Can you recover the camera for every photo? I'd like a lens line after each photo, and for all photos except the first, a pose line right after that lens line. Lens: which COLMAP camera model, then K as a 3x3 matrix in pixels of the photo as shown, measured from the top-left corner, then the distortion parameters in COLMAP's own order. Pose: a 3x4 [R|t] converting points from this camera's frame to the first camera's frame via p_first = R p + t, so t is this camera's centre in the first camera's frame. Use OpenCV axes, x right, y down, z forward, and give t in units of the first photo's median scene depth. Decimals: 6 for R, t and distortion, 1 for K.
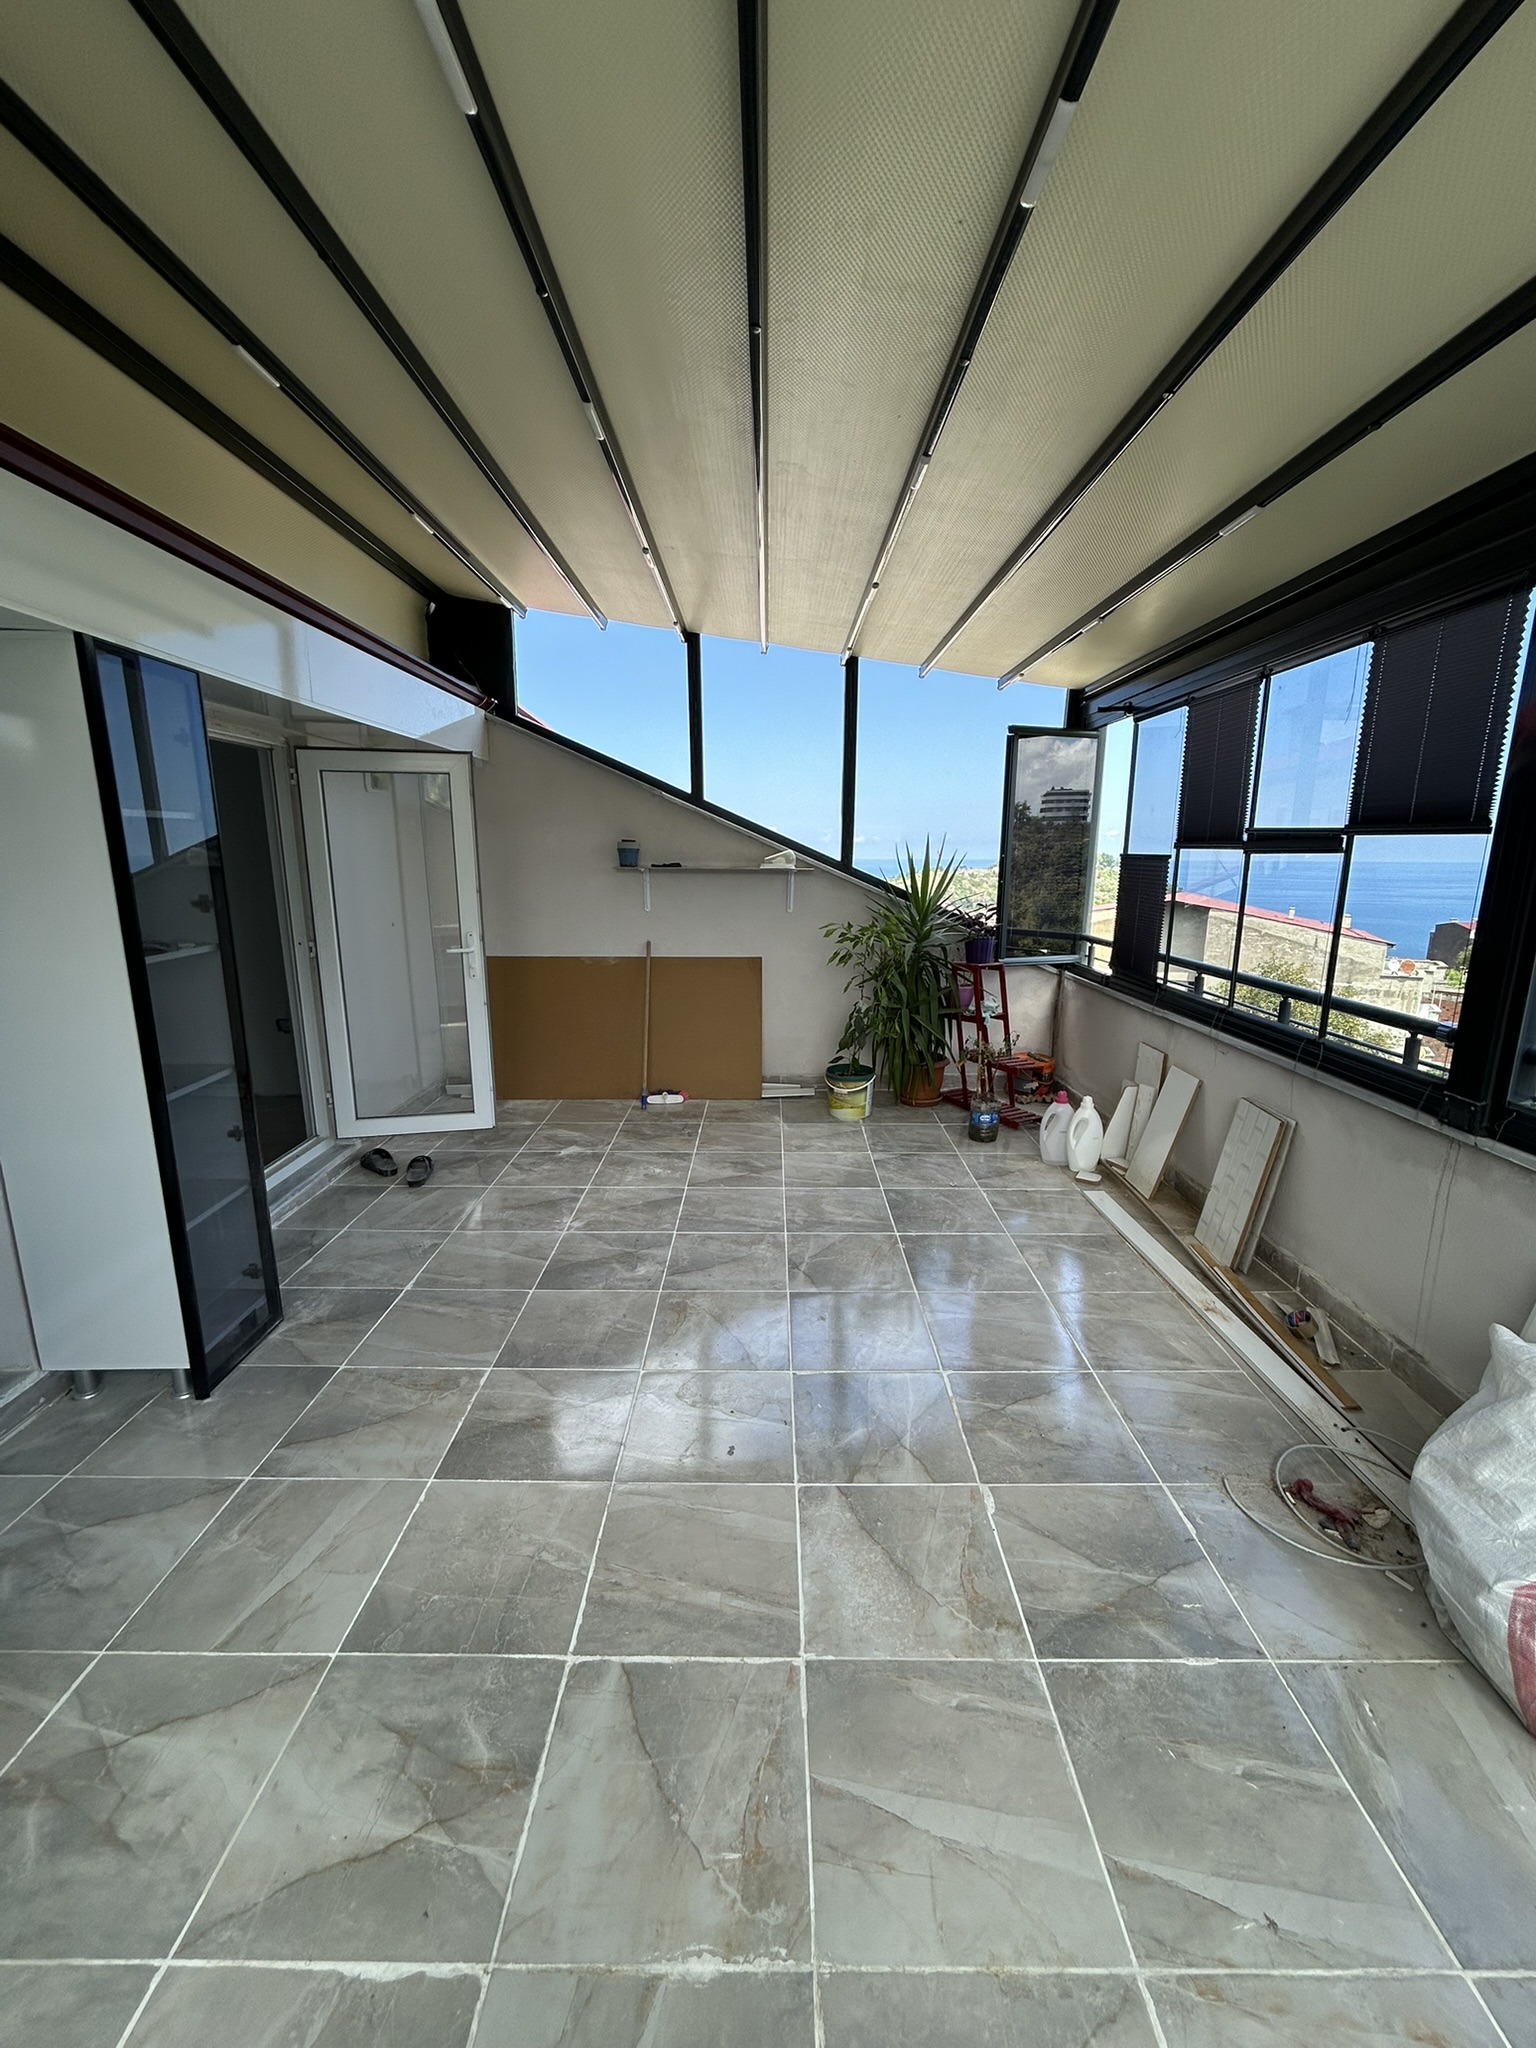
lens RADIAL K [[823.7, 0, 768.9], [0, 823.7, 1017.1], [0, 0, 1]] dist [-0.002574, 0.003095]
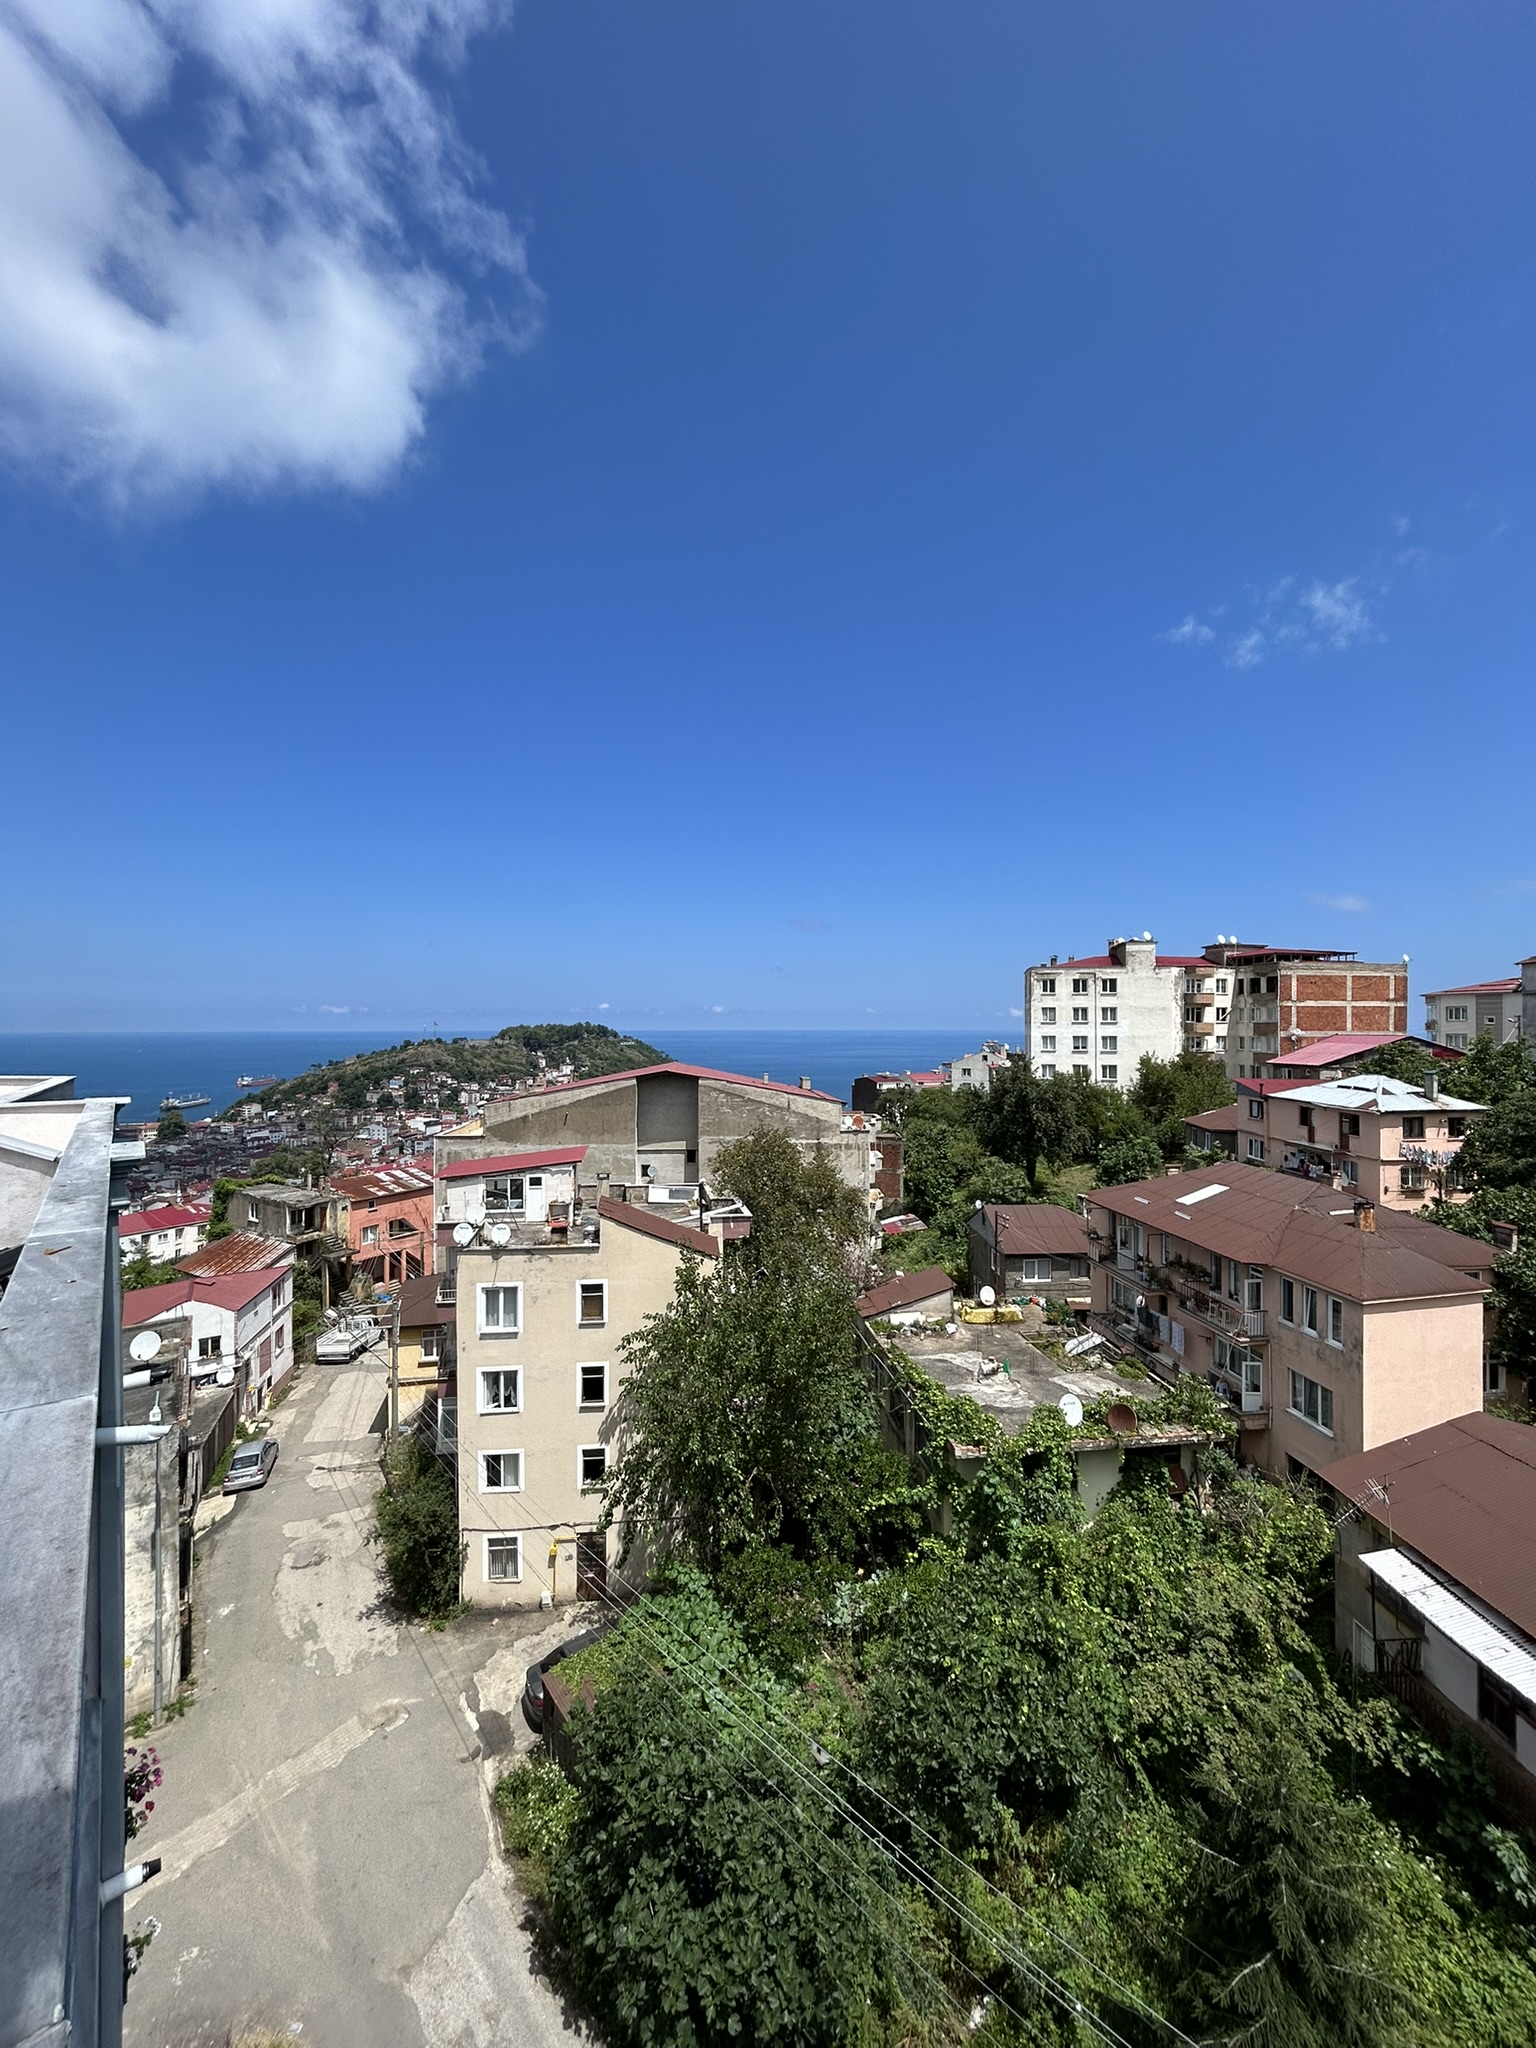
lens RADIAL K [[823.7, 0, 762.9], [0, 823.7, 1021.9], [0, 0, 1]] dist [-0.002574, 0.003095]
pose [[0.837992, -0.002636, 0.545677, 0.371118], [0.110258, 0.980181, -0.164588, -0.200620], [-0.534428, 0.198089, 0.821674, 0.908886]]
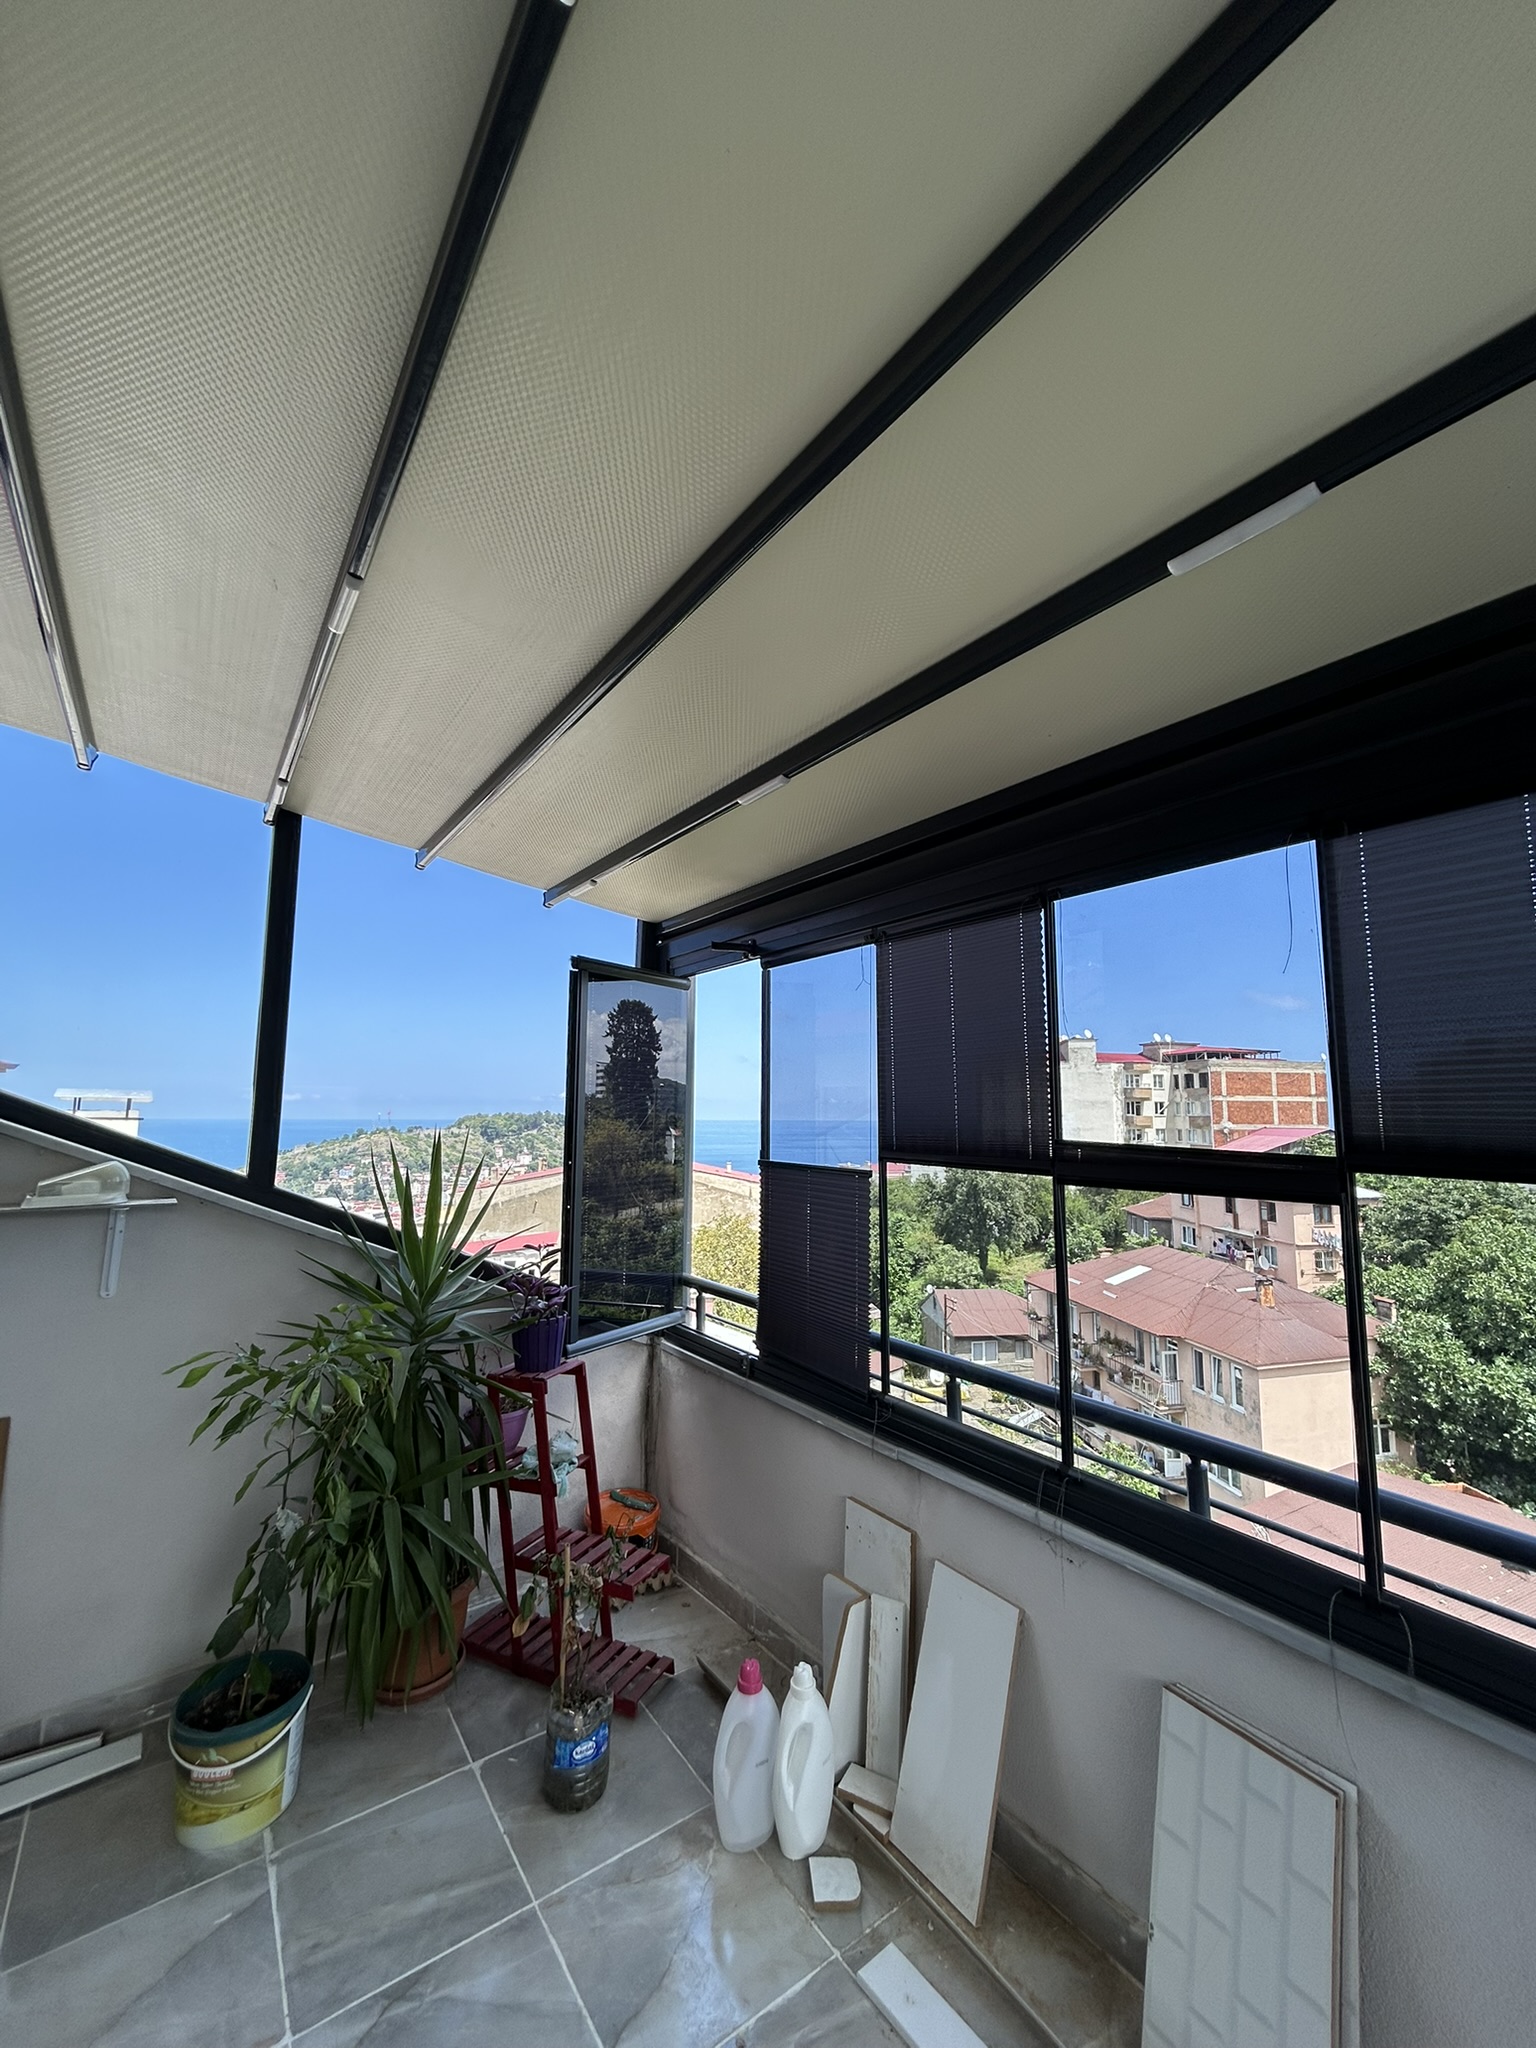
lens RADIAL K [[823.7, 0, 769.7], [0, 823.7, 1024.5], [0, 0, 1]] dist [-0.002574, 0.003095]
pose [[0.807549, 0.064748, 0.586236, 0.048067], [0.112888, 0.958612, -0.261381, -0.121740], [-0.578897, 0.277257, 0.766816, 0.442008]]
